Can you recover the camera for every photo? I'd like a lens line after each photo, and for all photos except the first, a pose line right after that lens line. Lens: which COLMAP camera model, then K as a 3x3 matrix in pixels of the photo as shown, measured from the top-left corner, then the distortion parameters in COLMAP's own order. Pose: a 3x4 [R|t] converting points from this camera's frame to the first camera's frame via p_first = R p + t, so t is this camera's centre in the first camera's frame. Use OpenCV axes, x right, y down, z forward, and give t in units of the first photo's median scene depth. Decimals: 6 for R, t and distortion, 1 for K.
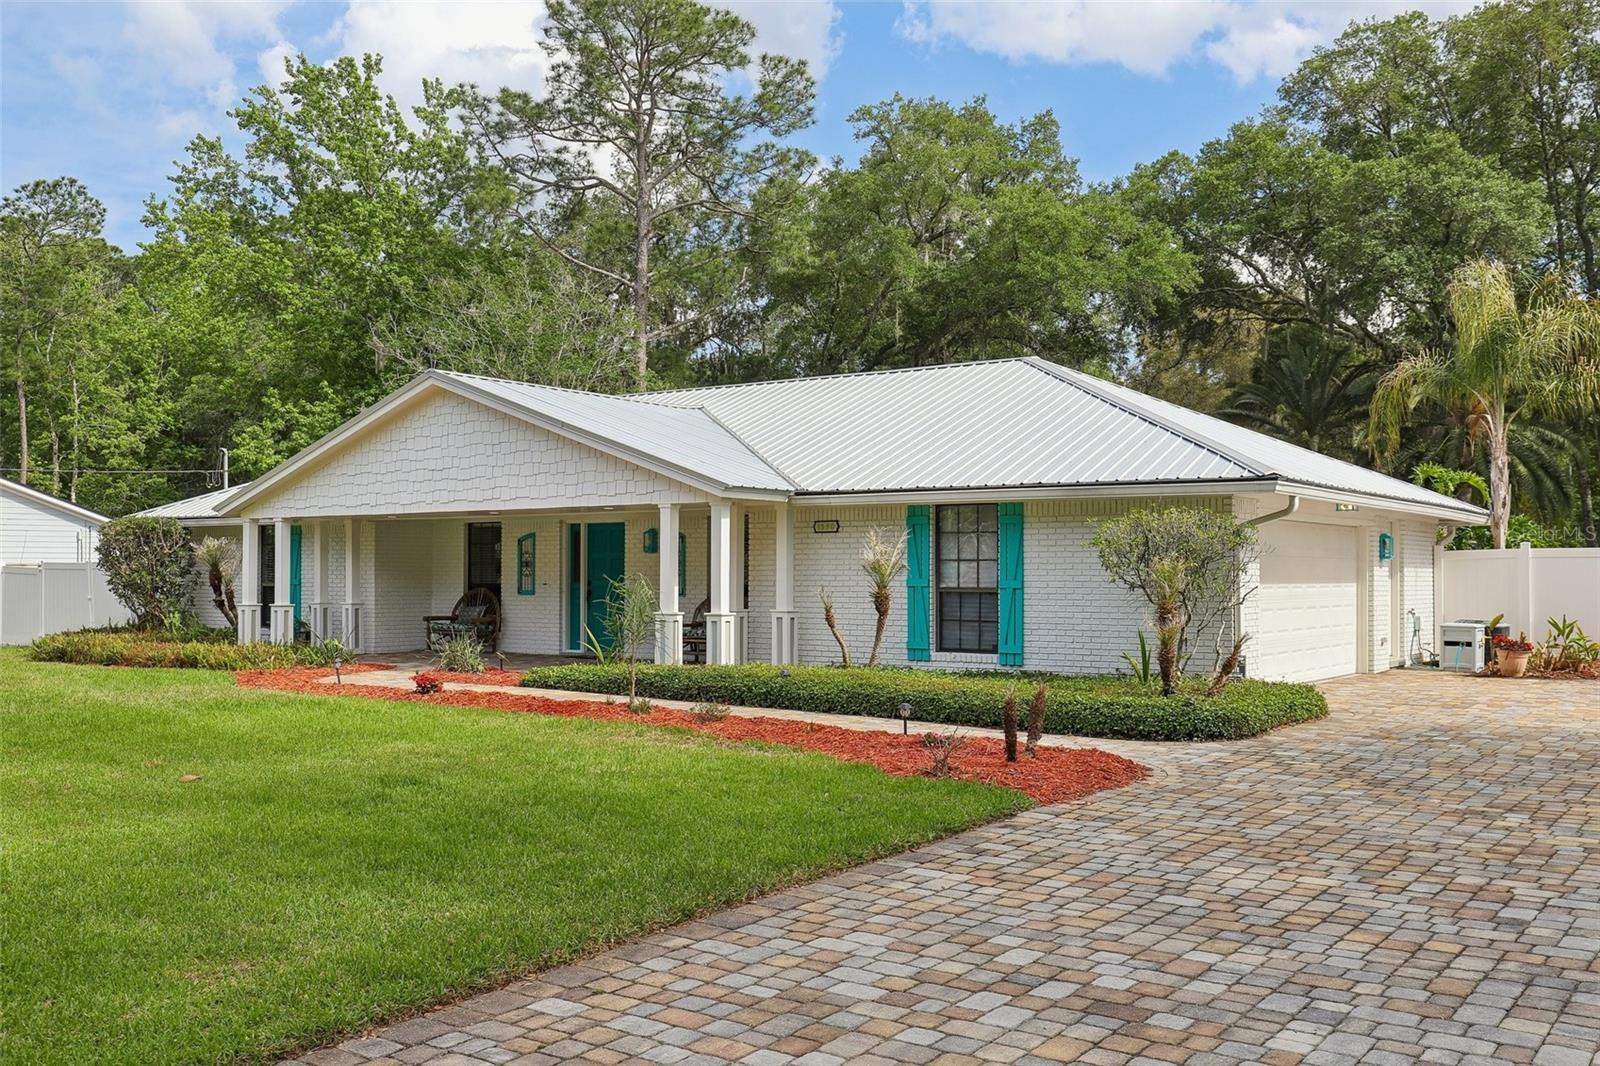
lens RADIAL K [[1501.6, 0, 795.9], [0, 1501.6, 537.6], [0, 0, 1]] dist [0.006780, 0.000000]
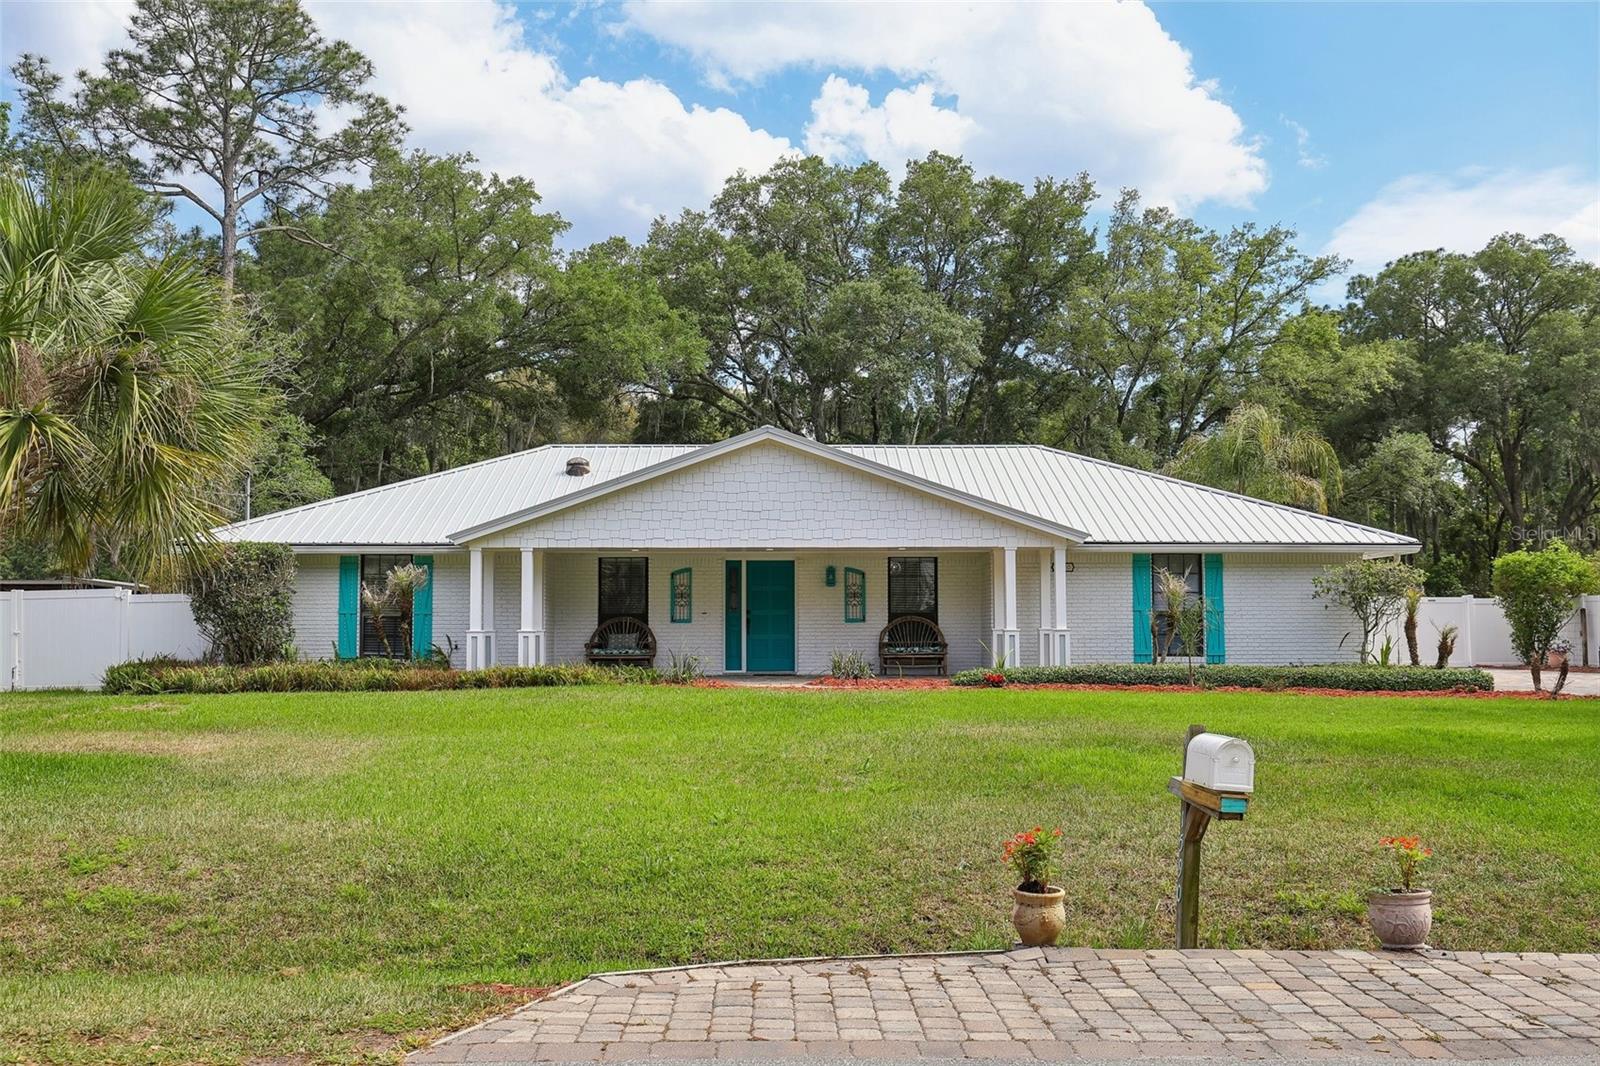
lens RADIAL K [[1563.2, 0, 803.2], [0, 1563.2, 540.1], [0, 0, 1]] dist [0.011884, 0.000000]
pose [[0.801420, 0.032929, 0.597194, -0.427066], [-0.012573, 0.999190, -0.038222, 0.010537], [-0.597969, 0.023123, 0.801185, 0.004022]]
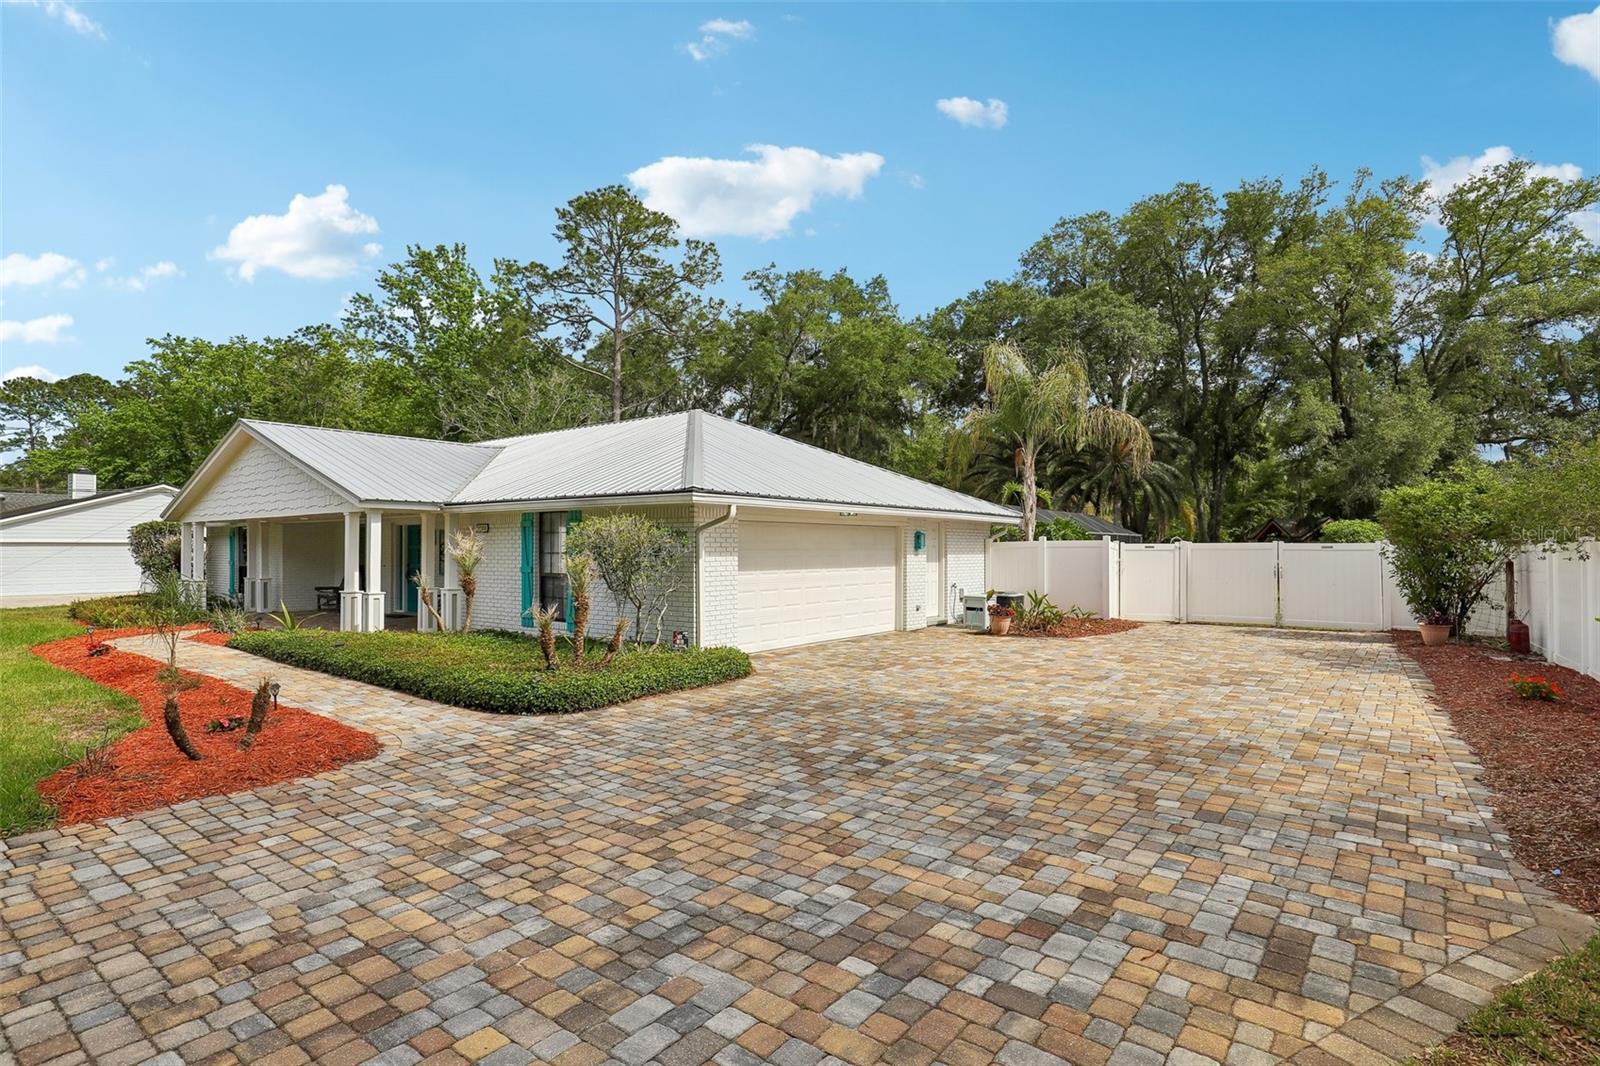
lens RADIAL K [[819.4, 0, 797.0], [0, 819.4, 536.3], [0, 0, 1]] dist [0.006592, 0.000386]
pose [[0.999268, -0.002198, -0.038190, 0.143539], [0.002565, 0.999951, 0.009544, -0.002657], [0.038168, -0.009635, 0.999225, 0.106766]]
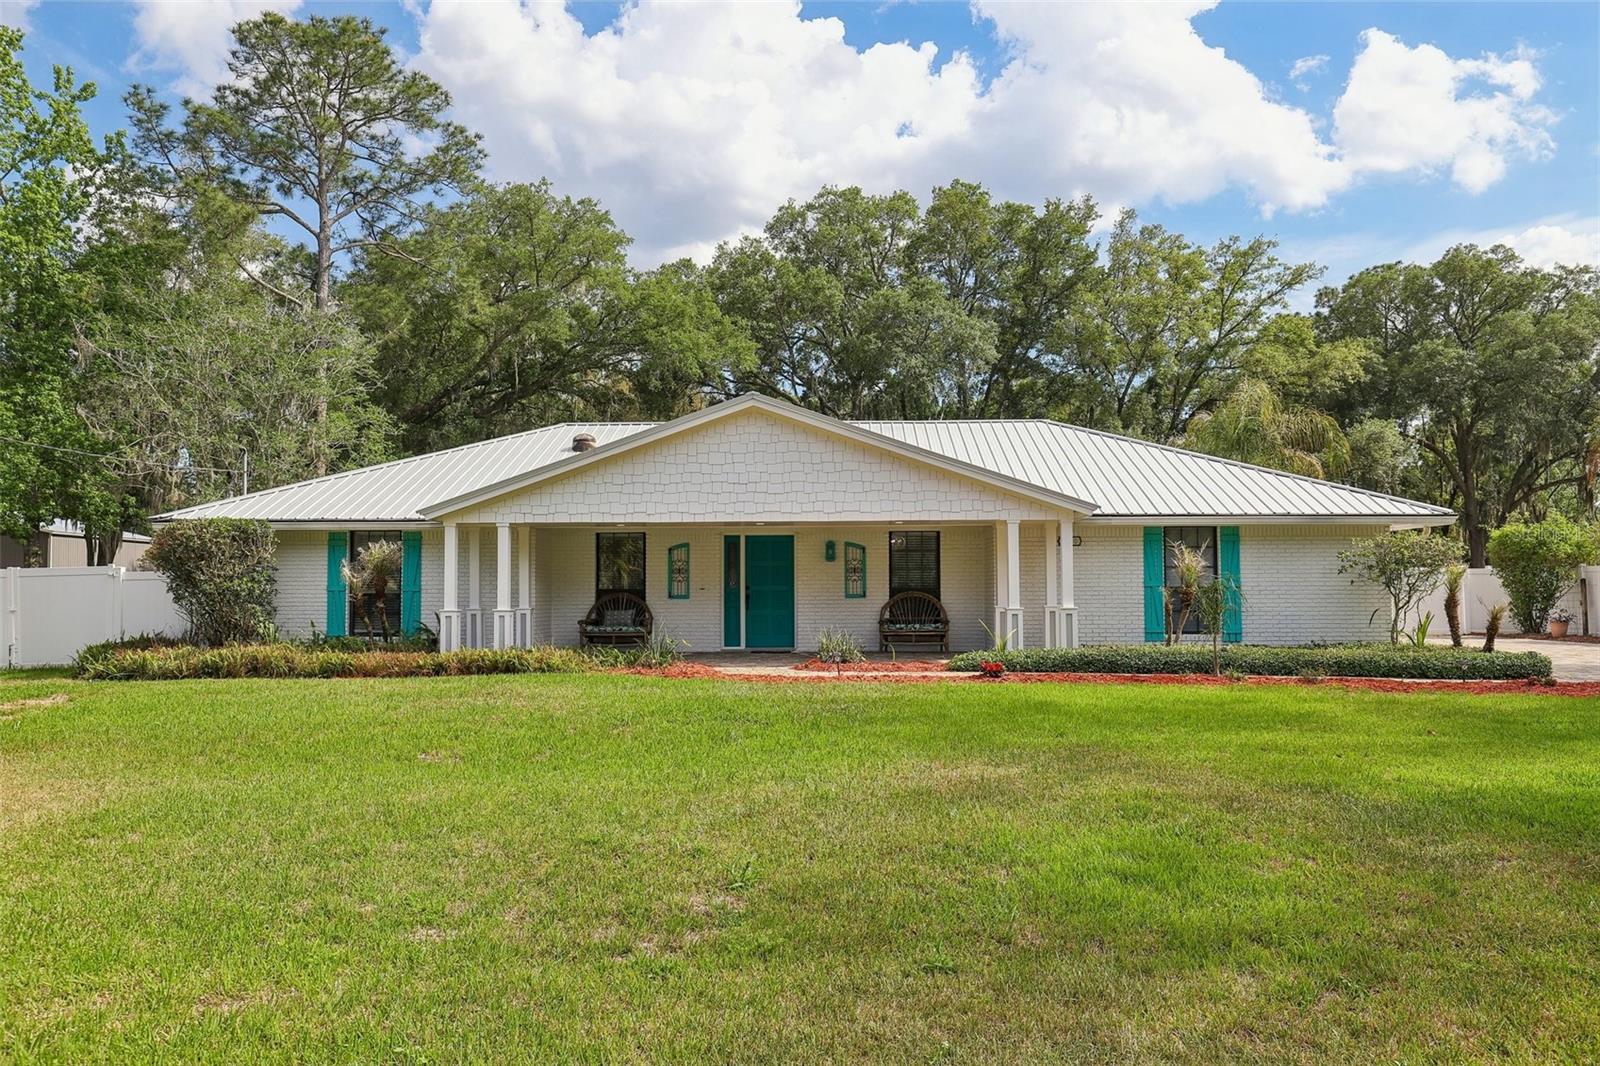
lens RADIAL K [[1204.7, 0, 803.3], [0, 1204.7, 541.5], [0, 0, 1]] dist [0.015161, -0.004123]
pose [[0.831341, 0.018341, 0.555459, -0.316470], [-0.010116, 0.999789, -0.017872, 0.005806], [-0.555670, 0.009238, 0.831352, 0.111100]]
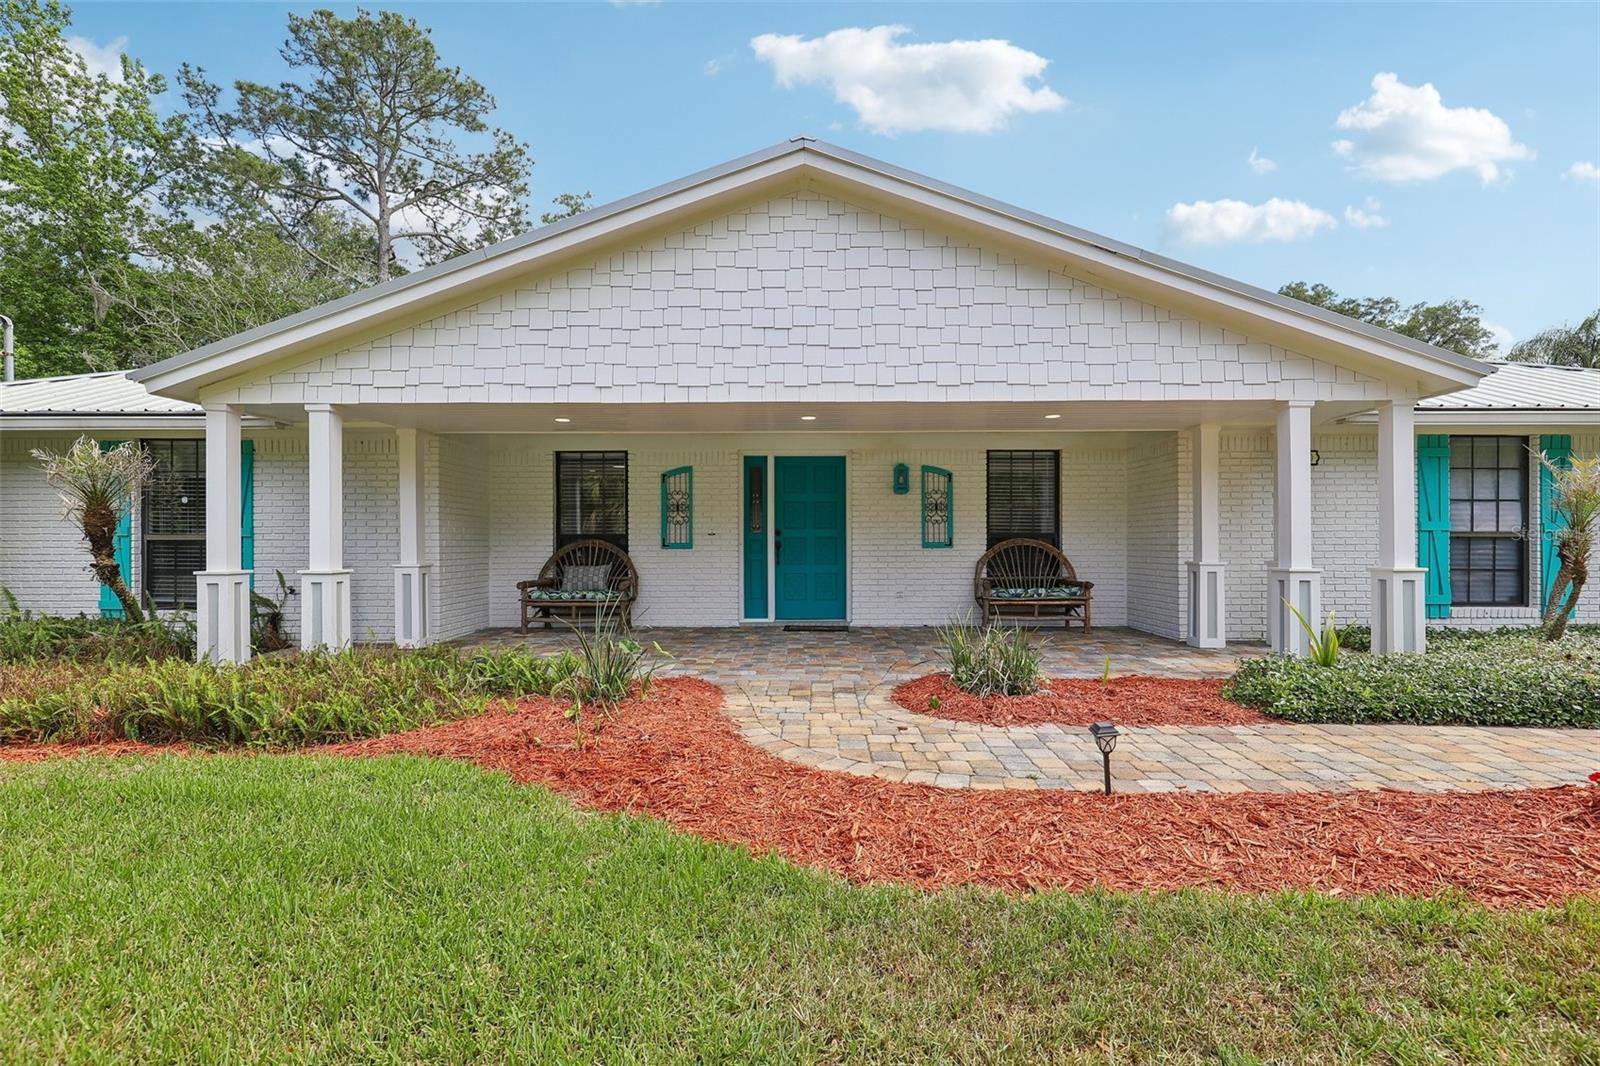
lens RADIAL K [[733.6, 0, 807.0], [0, 733.6, 540.8], [0, 0, 1]] dist [0.004856, 0.000930]
pose [[0.817203, -0.002945, 0.576343, -0.179071], [-0.011927, 0.999686, 0.022021, 0.013438], [-0.576227, -0.024869, 0.816911, 0.350853]]
